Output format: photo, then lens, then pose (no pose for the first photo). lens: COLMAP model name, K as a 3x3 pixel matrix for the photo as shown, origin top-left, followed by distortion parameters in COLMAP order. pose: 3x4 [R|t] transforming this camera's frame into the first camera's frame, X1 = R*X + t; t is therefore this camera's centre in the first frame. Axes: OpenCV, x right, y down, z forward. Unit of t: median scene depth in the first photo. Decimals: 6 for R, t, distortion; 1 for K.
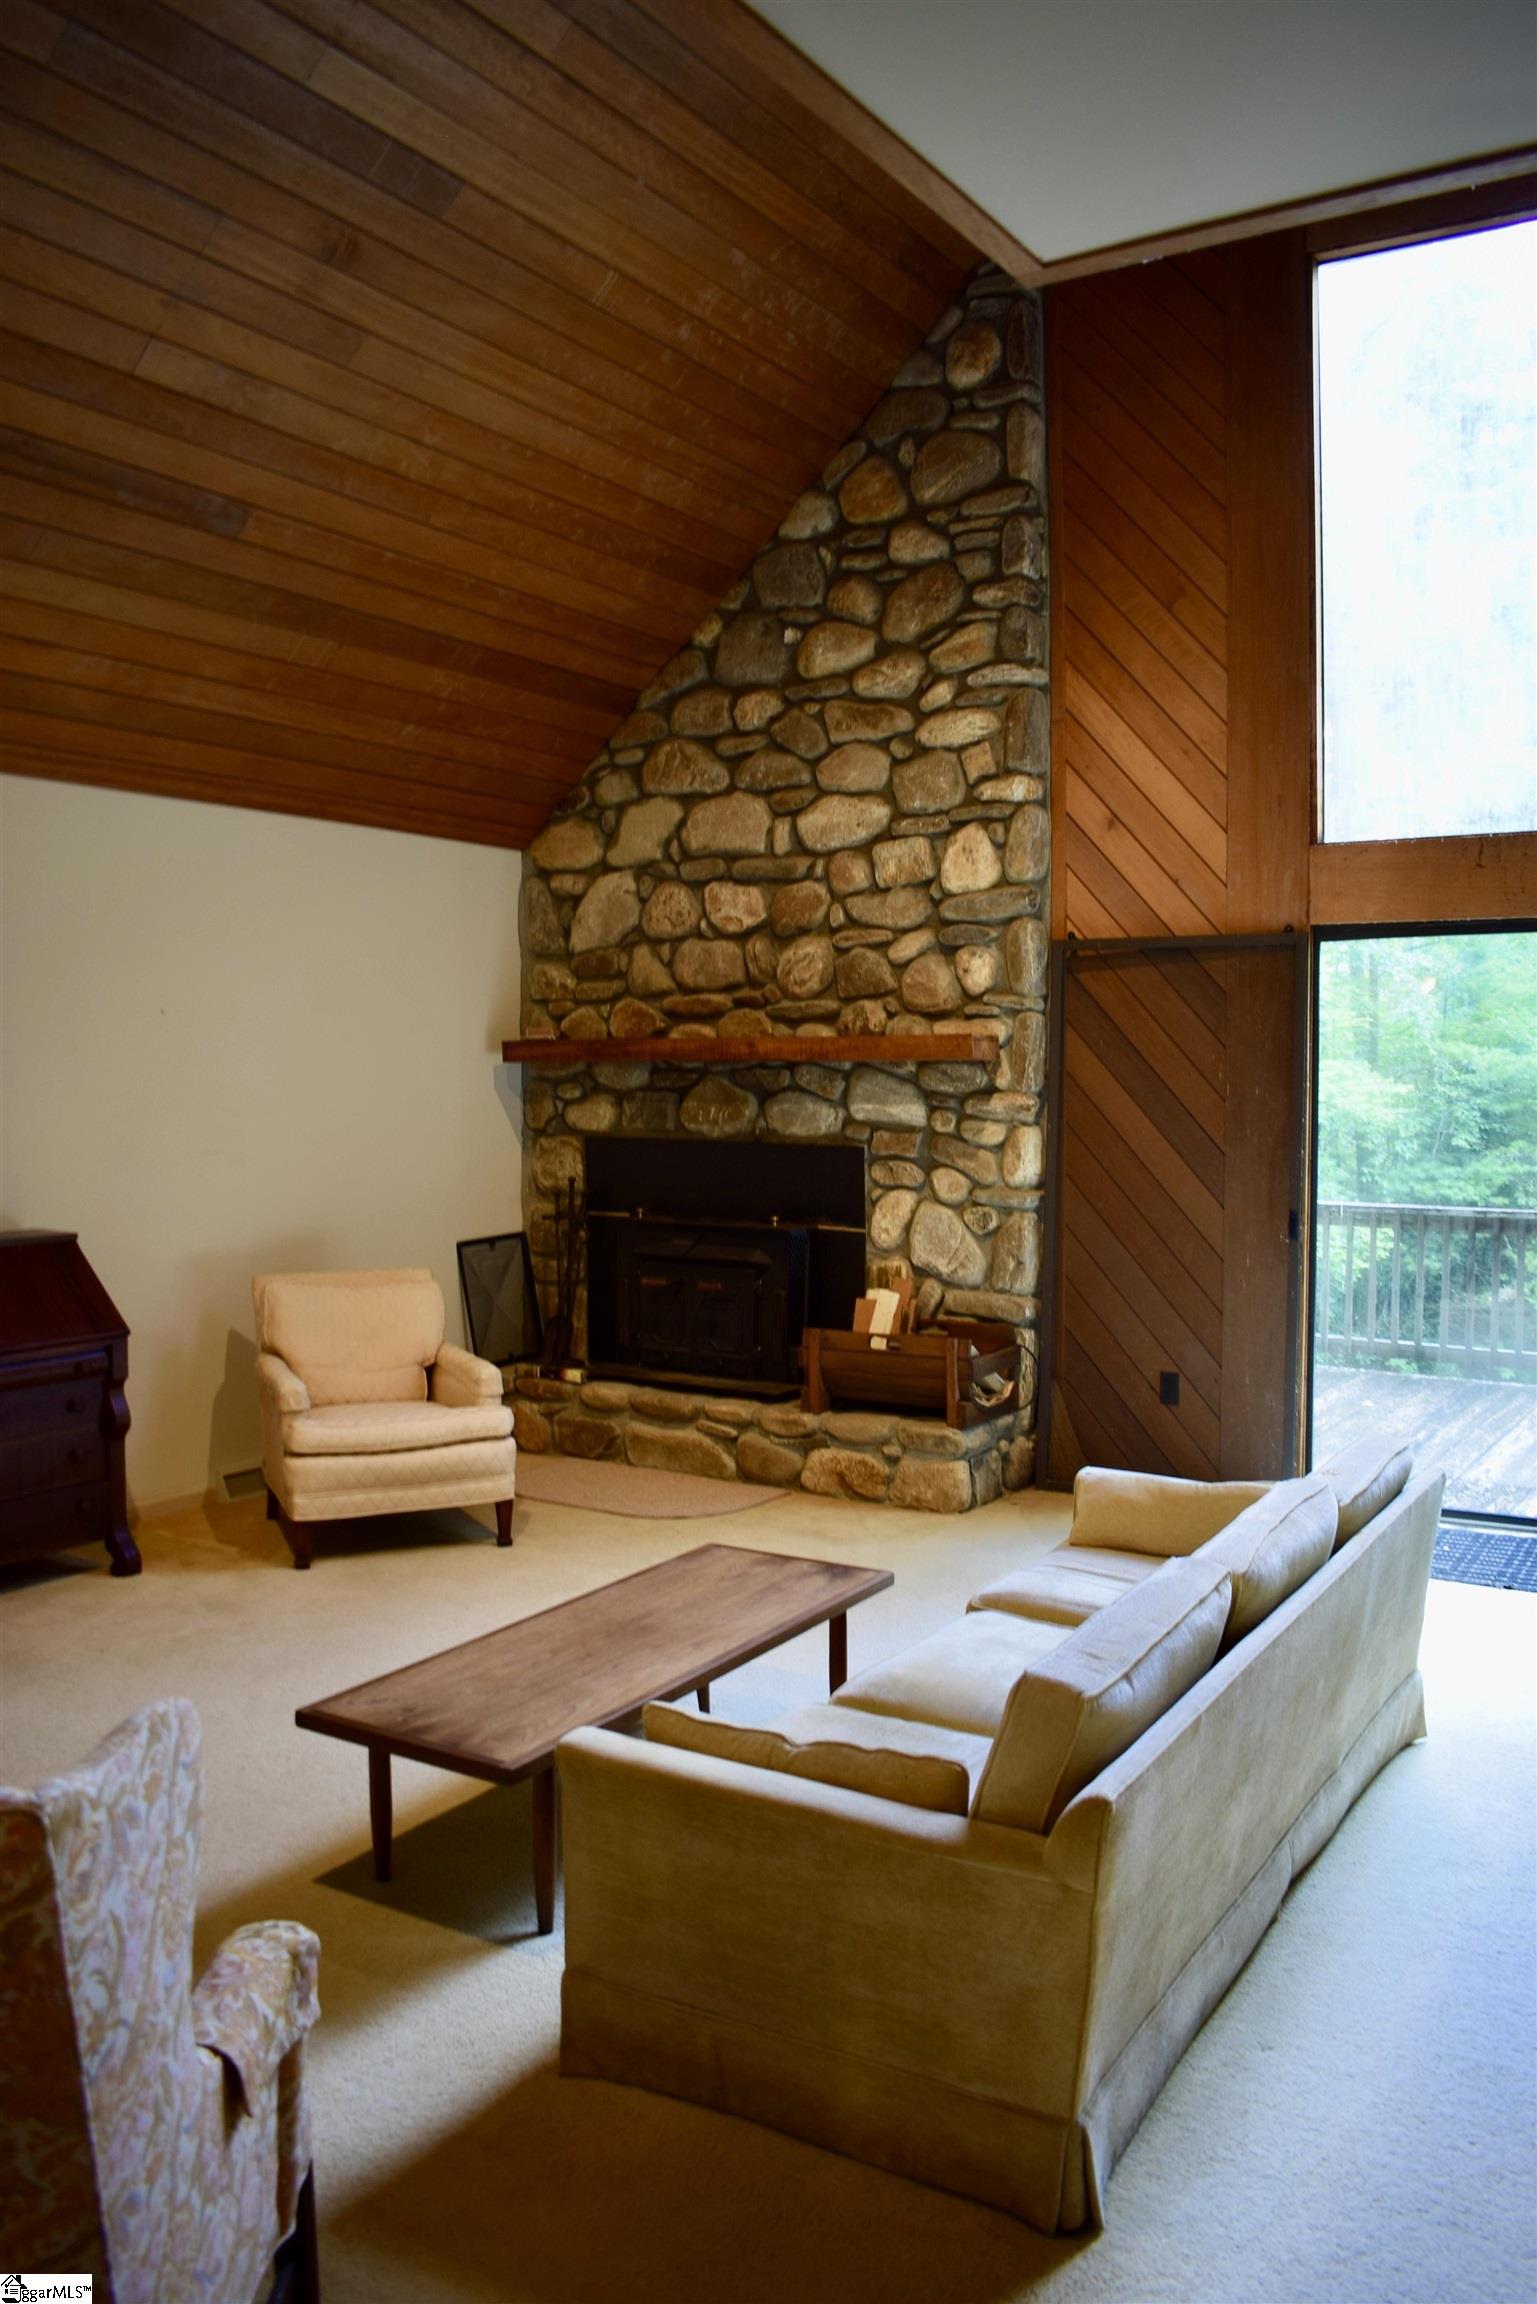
lens RADIAL K [[1789.5, 0, 773.8], [0, 1789.5, 1145.0], [0, 0, 1]] dist [-0.094125, 0.011514]
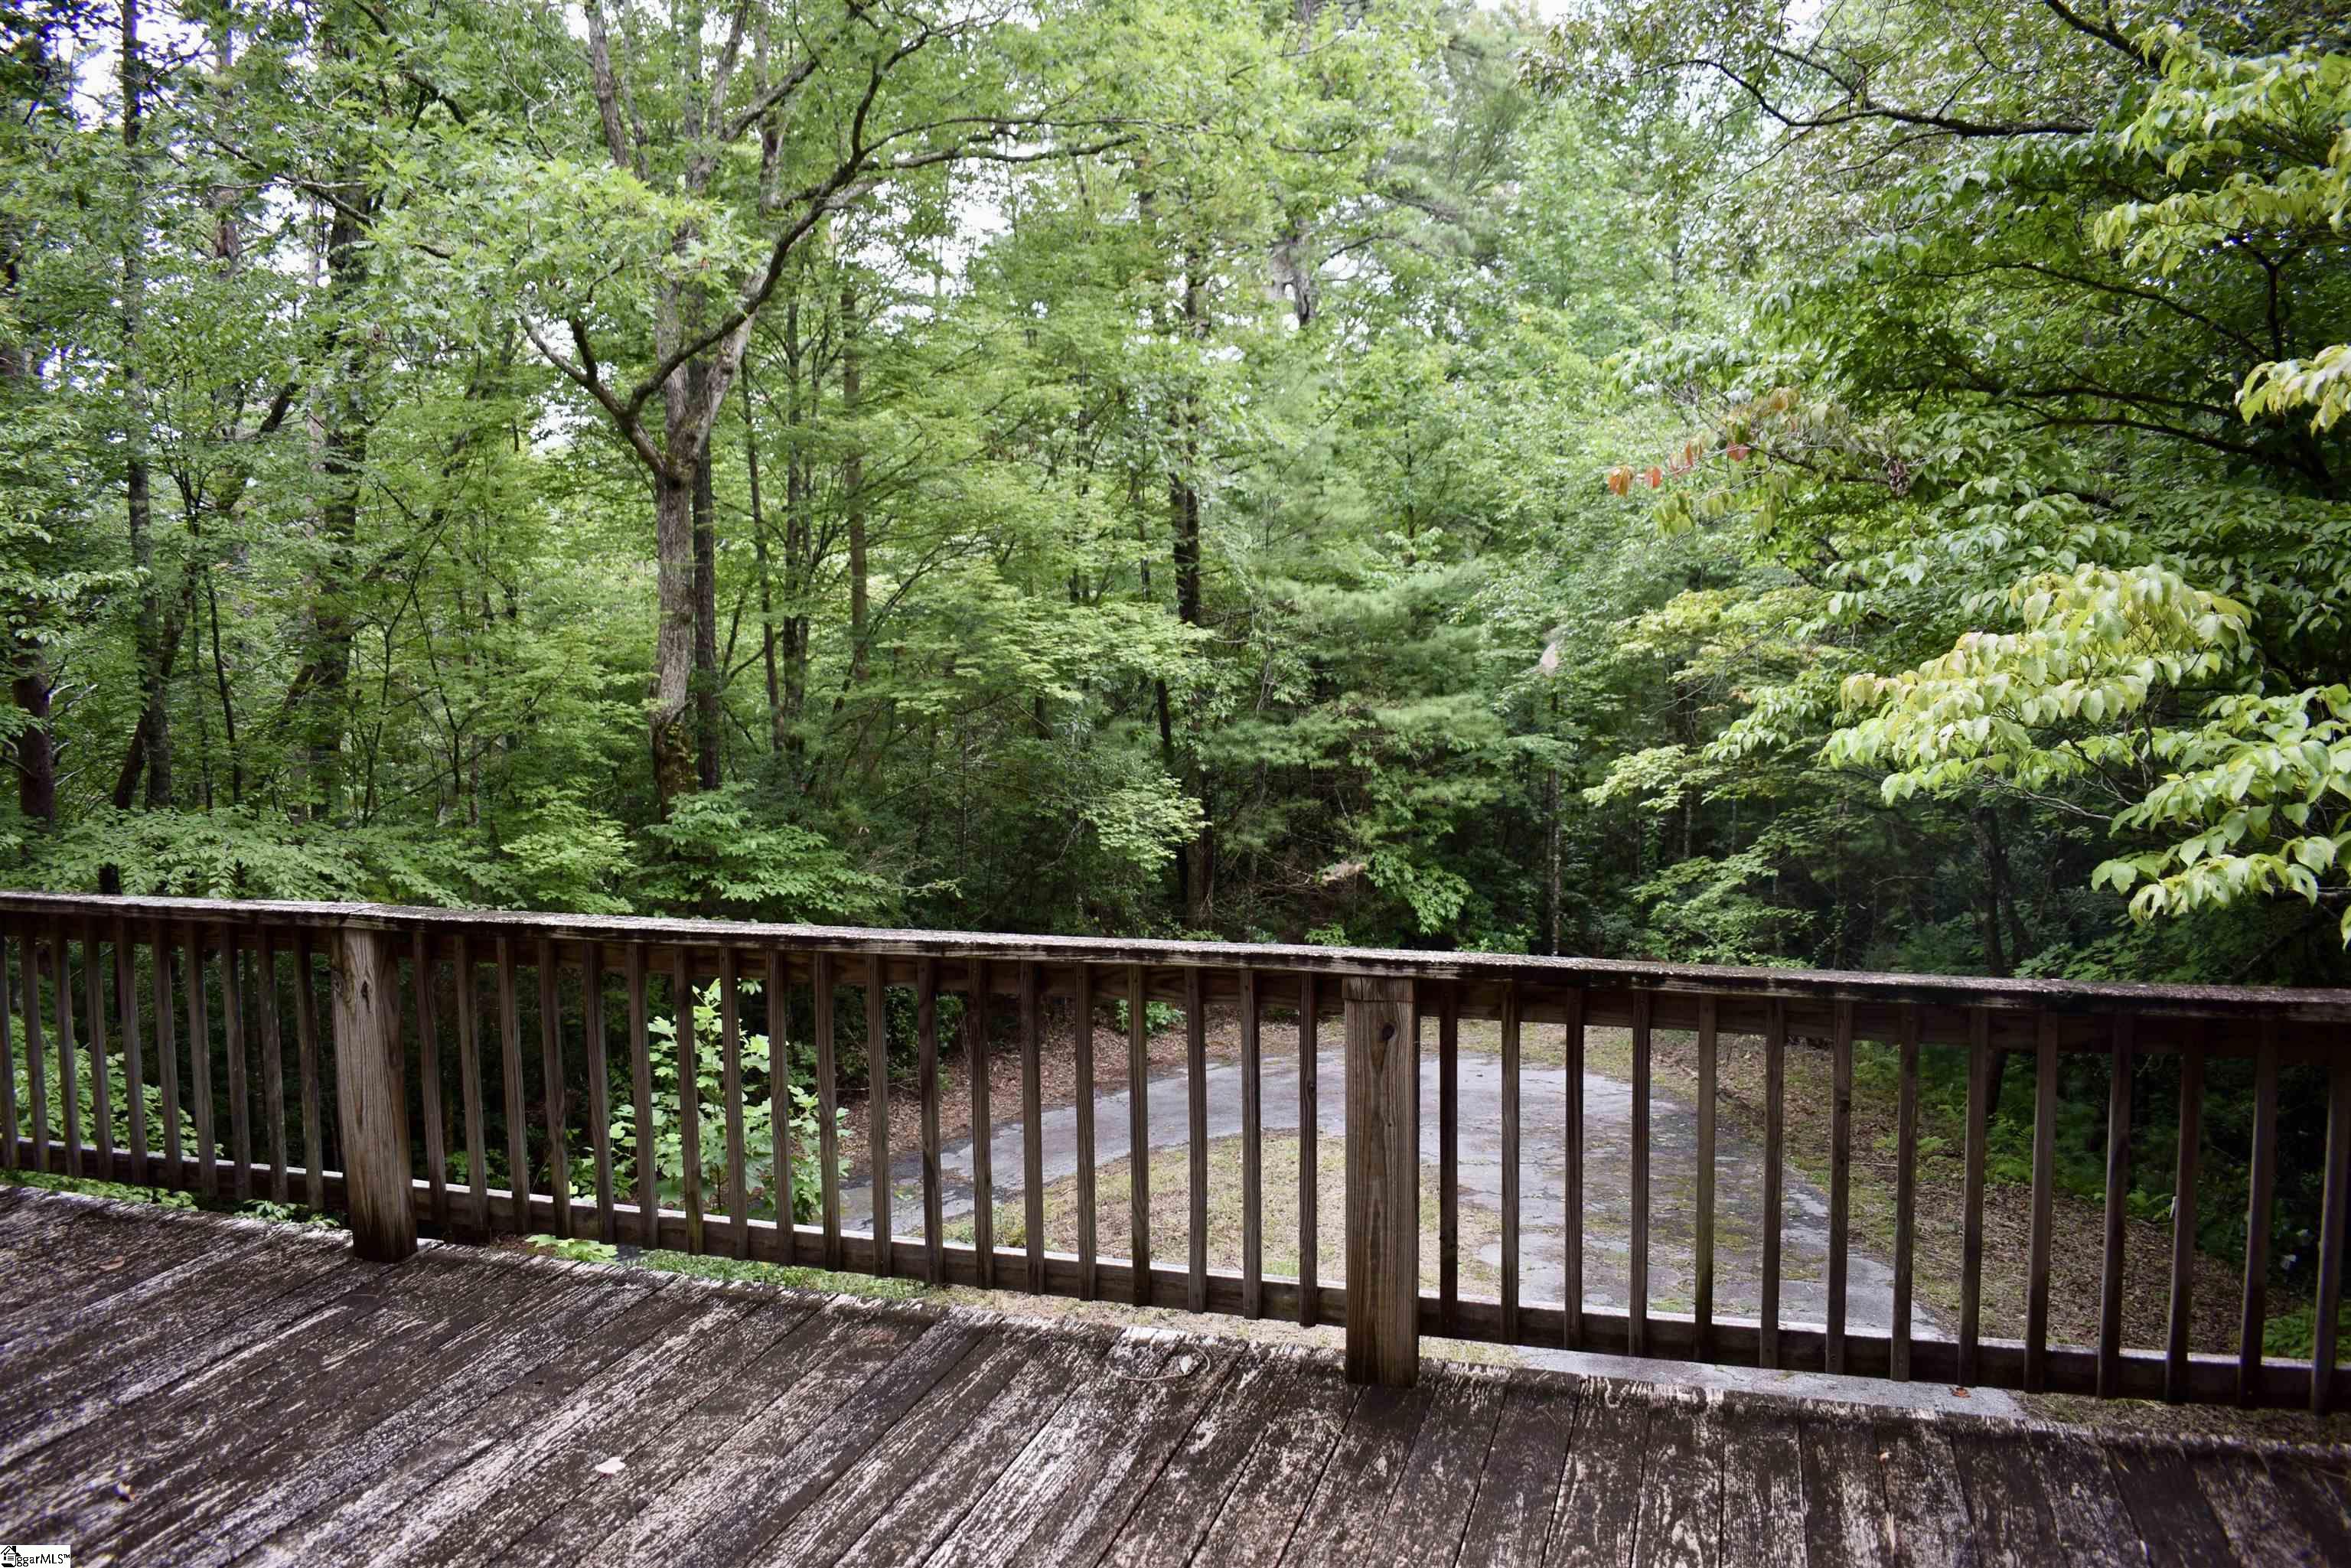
lens RADIAL K [[1825.9, 0, 1167.5], [0, 1825.9, 763.6], [0, 0, 1]] dist [-0.094125, 0.011514]
pose [[0.963601, -0.042801, 0.263896, 0.469789], [0.033172, 0.998615, 0.040838, -0.031804], [-0.265278, -0.030598, 0.963686, 0.768005]]
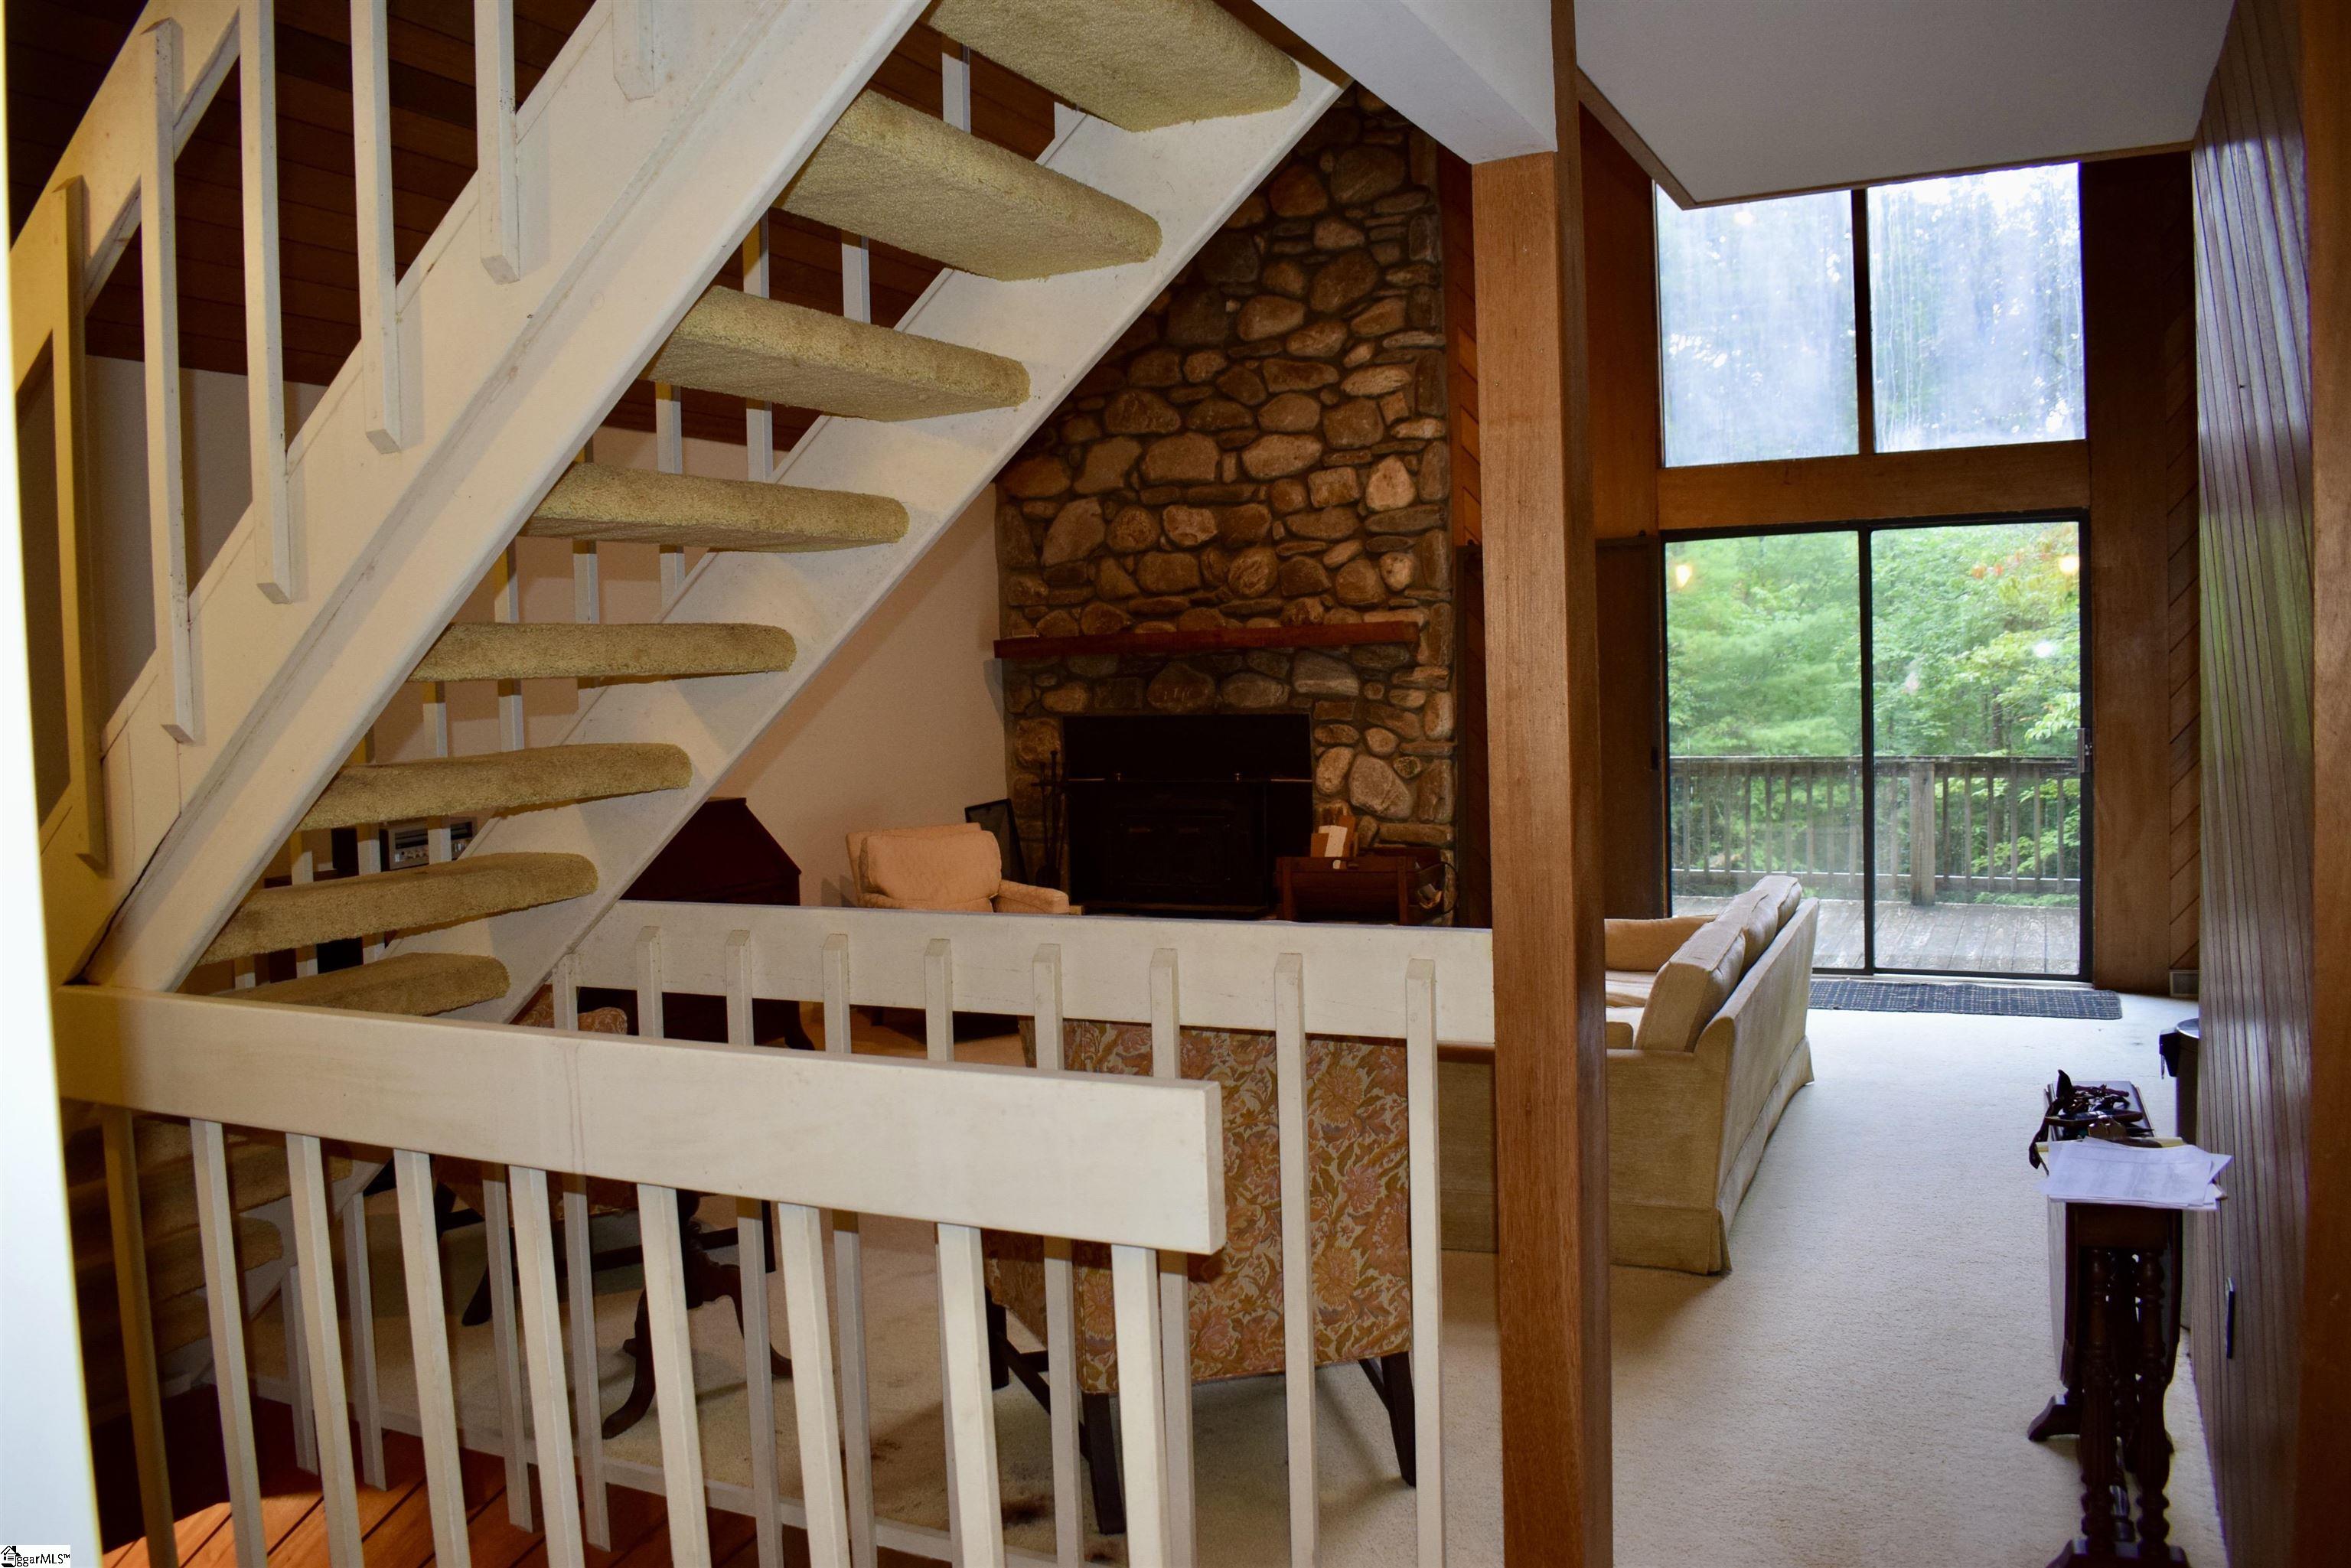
lens RADIAL K [[1825.9, 0, 1161.5], [0, 1825.9, 778.2], [0, 0, 1]] dist [-0.094125, 0.011514]
pose [[0.992983, -0.040182, 0.111224, -0.199618], [0.038725, 0.999134, 0.015230, 0.022942], [-0.111740, -0.010816, 0.993679, -0.268047]]
